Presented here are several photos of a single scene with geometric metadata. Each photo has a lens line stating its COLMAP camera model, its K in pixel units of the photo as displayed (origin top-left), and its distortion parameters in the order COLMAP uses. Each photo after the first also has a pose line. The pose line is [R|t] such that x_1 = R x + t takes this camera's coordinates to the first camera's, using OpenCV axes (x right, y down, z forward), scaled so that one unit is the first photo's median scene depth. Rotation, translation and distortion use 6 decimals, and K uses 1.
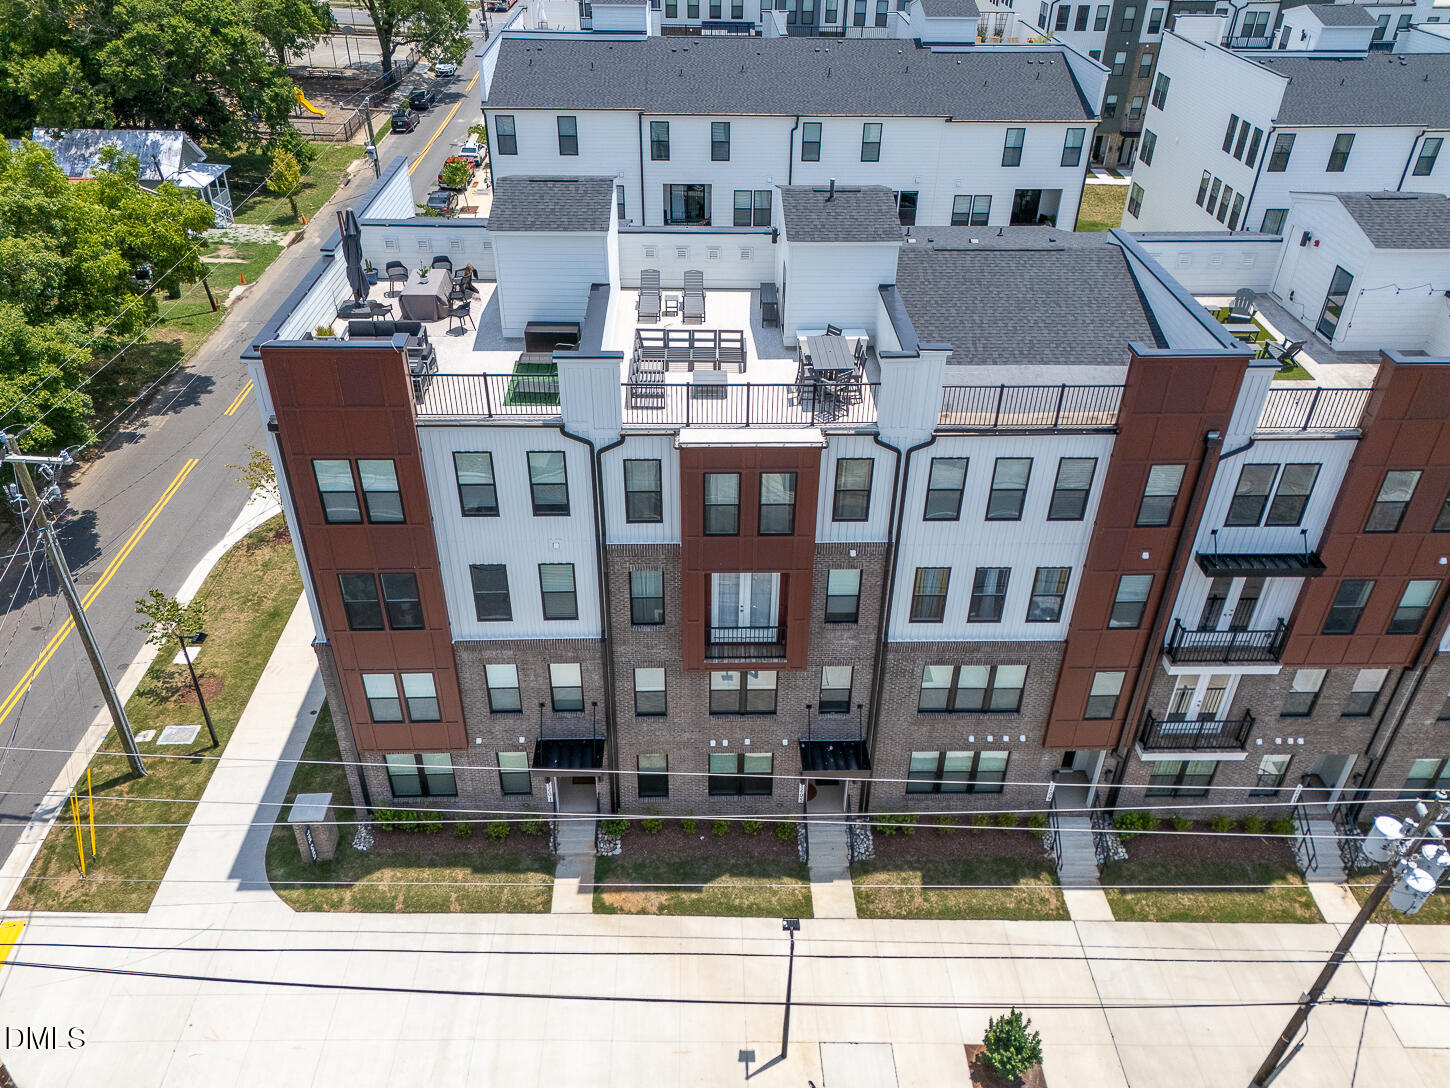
lens RADIAL K [[1088.3, 0, 725.0], [0, 1088.3, 544.0], [0, 0, 1]] dist [0.070010, -0.059840]
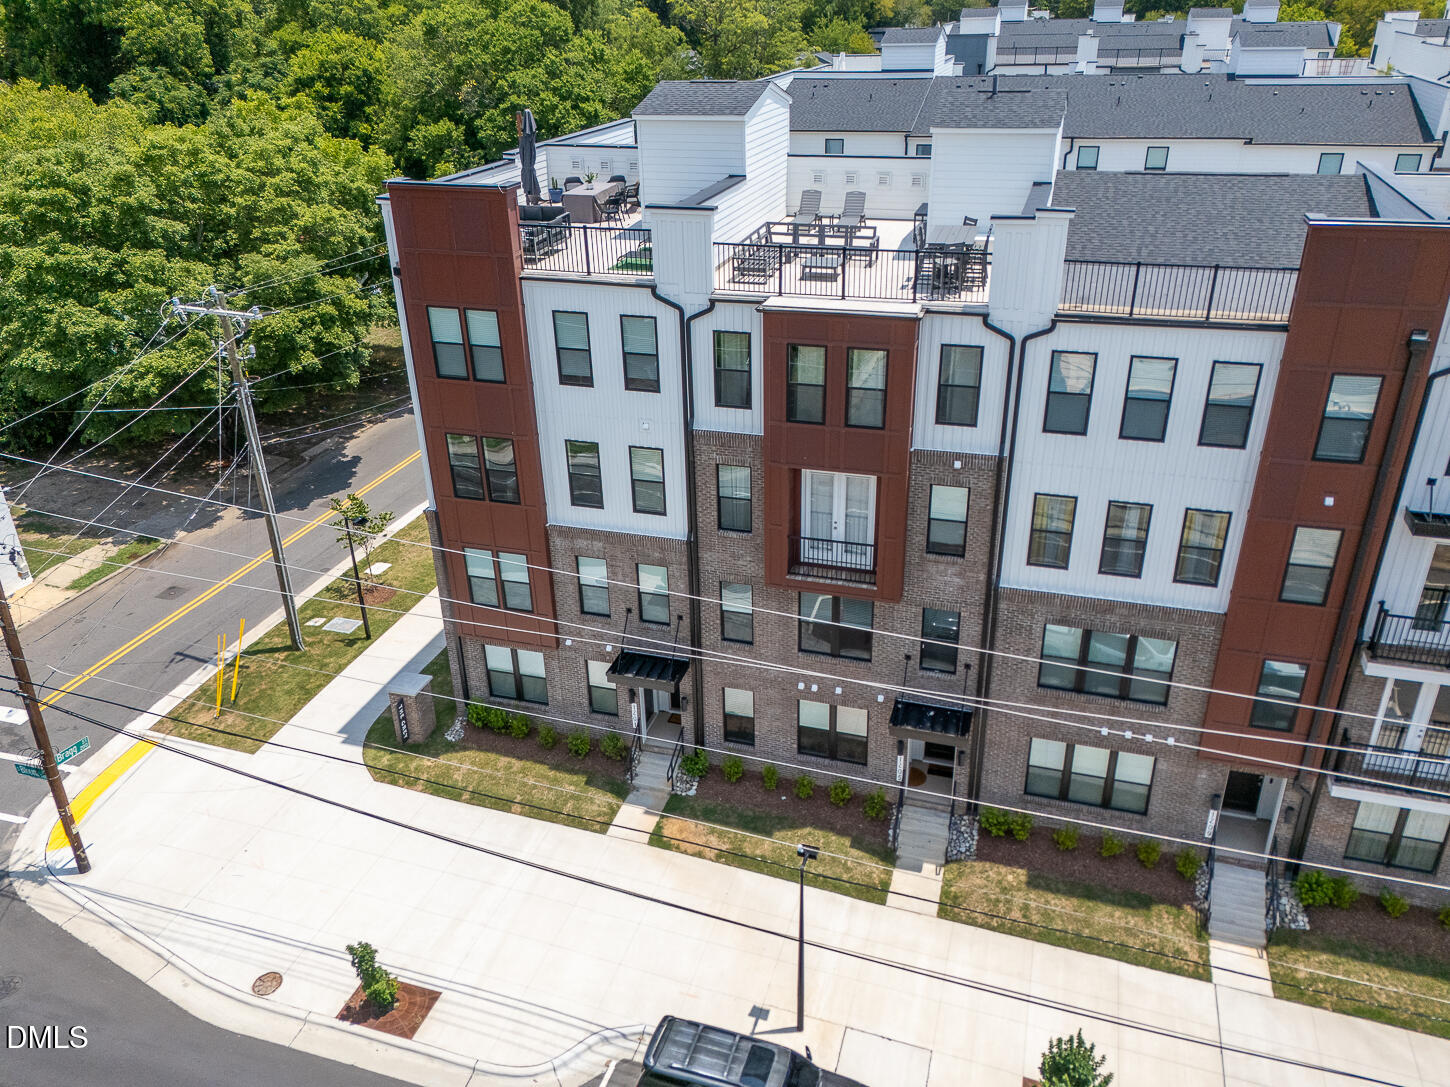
lens RADIAL K [[1088.3, 0, 725.0], [0, 1088.3, 543.5], [0, 0, 1]] dist [0.070010, -0.059840]
pose [[0.945567, 0.116245, -0.303956, 0.203703], [-0.154093, 0.982613, -0.103572, 0.181214], [0.286632, 0.144772, 0.947039, 0.111010]]
